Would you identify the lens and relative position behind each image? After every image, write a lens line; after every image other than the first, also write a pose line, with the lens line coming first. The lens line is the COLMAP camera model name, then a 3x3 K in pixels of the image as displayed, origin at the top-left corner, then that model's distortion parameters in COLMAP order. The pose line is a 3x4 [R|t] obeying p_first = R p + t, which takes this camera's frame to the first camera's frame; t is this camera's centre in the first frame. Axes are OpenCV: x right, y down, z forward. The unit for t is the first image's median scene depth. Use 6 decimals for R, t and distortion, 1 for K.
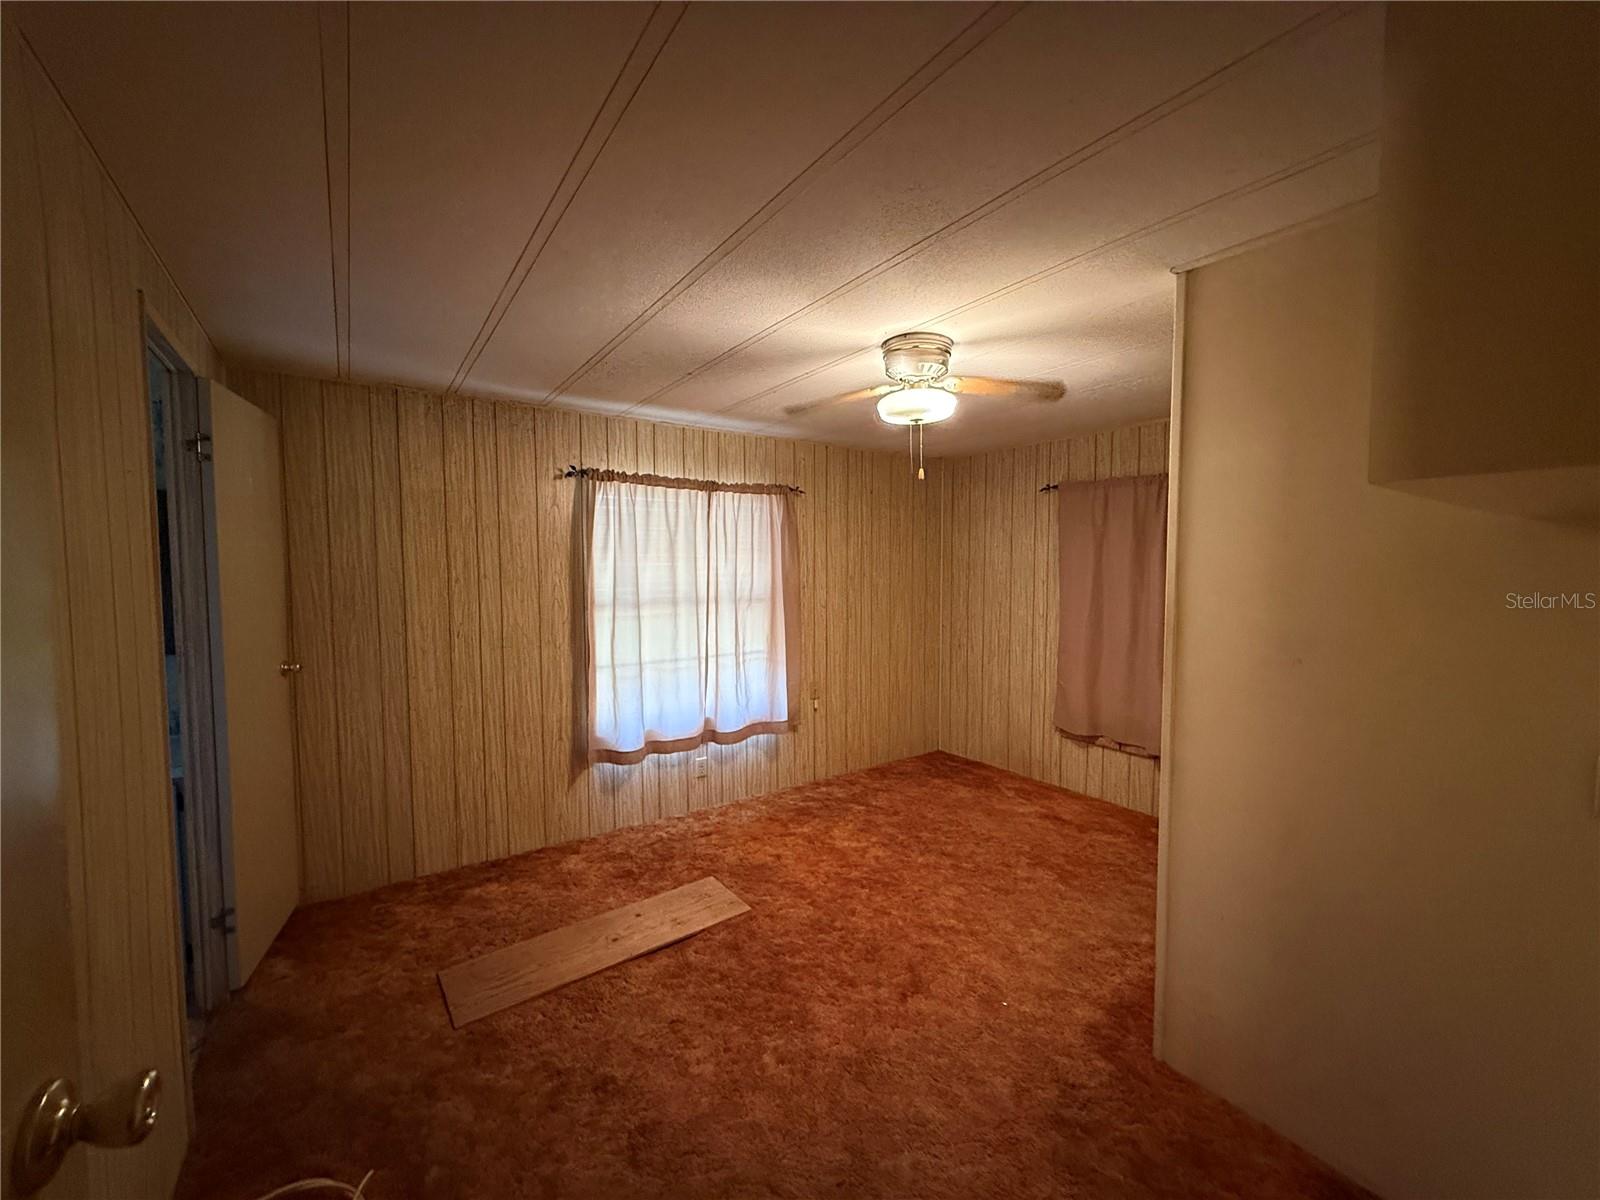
lens RADIAL K [[635.6, 0, 796.0], [0, 635.6, 599.8], [0, 0, 1]] dist [-0.001481, 0.000543]
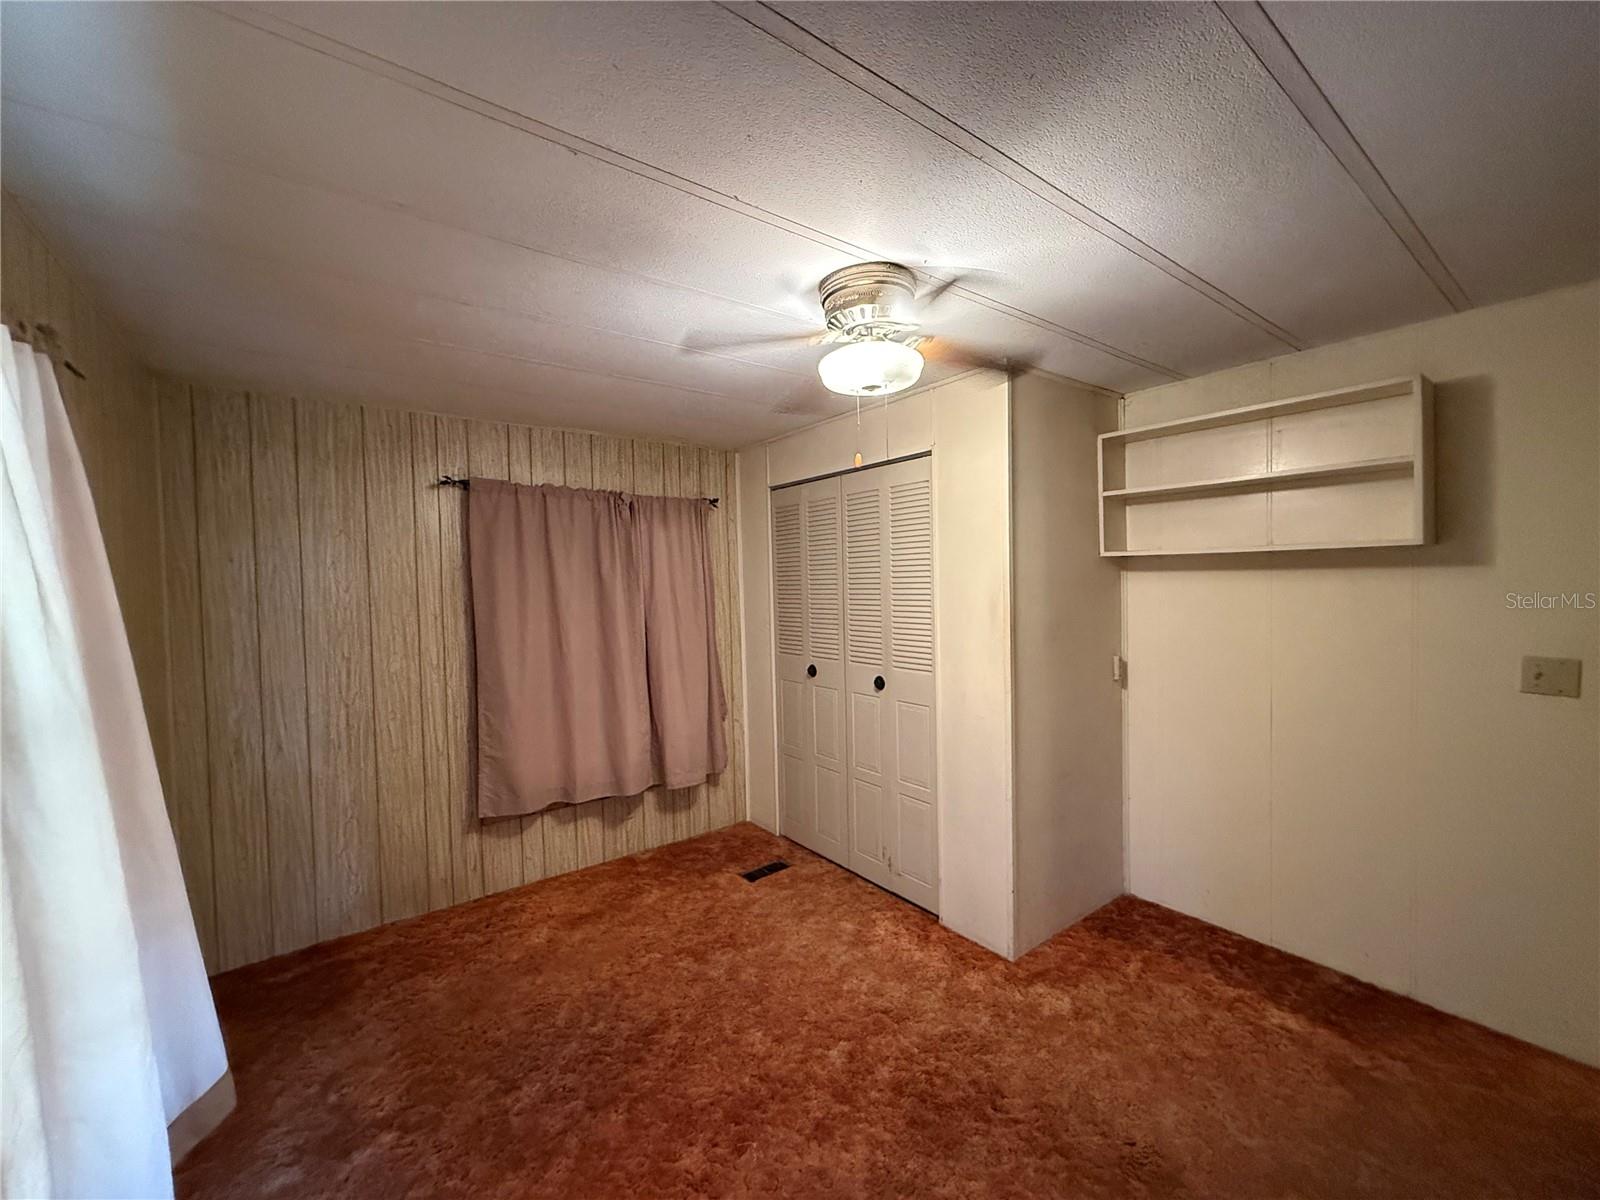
lens RADIAL K [[635.6, 0, 796.0], [0, 635.6, 599.8], [0, 0, 1]] dist [-0.001481, 0.000543]
pose [[-0.029744, -0.020489, 0.999348, -0.327046], [0.076042, 0.996846, 0.022701, -0.033627], [-0.996661, 0.076668, -0.028092, 0.674120]]
